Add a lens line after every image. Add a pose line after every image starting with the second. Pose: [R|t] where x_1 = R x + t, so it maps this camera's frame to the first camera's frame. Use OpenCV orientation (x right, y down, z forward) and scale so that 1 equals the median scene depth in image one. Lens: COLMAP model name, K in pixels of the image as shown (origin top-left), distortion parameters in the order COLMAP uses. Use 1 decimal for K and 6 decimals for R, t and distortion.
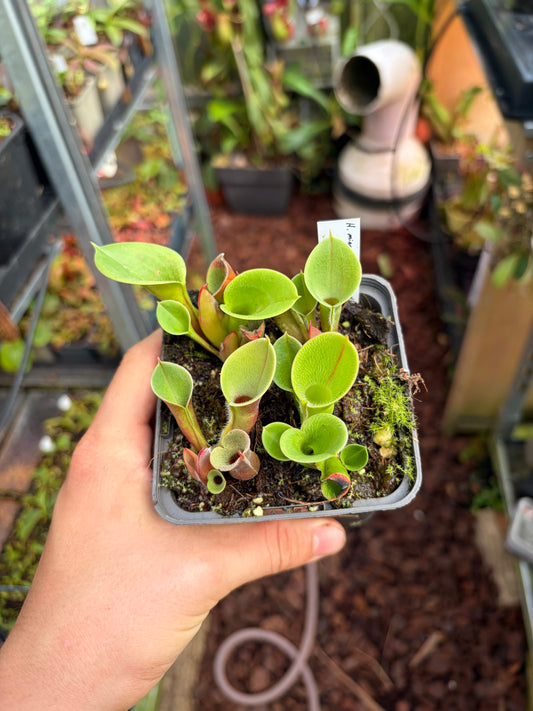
lens RADIAL K [[568.8, 0, 264.3], [0, 568.8, 342.7], [0, 0, 1]] dist [0.006304, -0.044546]
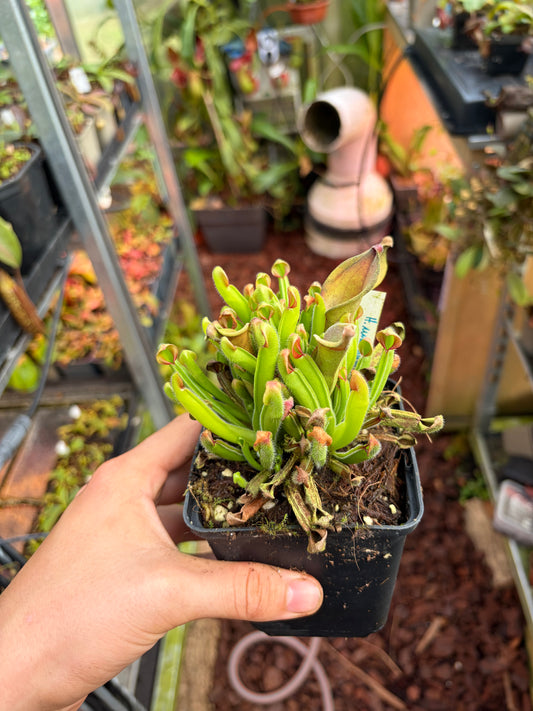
lens RADIAL K [[568.8, 0, 264.3], [0, 568.8, 342.7], [0, 0, 1]] dist [0.006304, -0.044546]
pose [[0.996933, -0.065484, 0.042851, -0.026100], [0.069278, 0.993153, -0.094064, 0.081063], [-0.036397, 0.096744, 0.994644, -0.073534]]
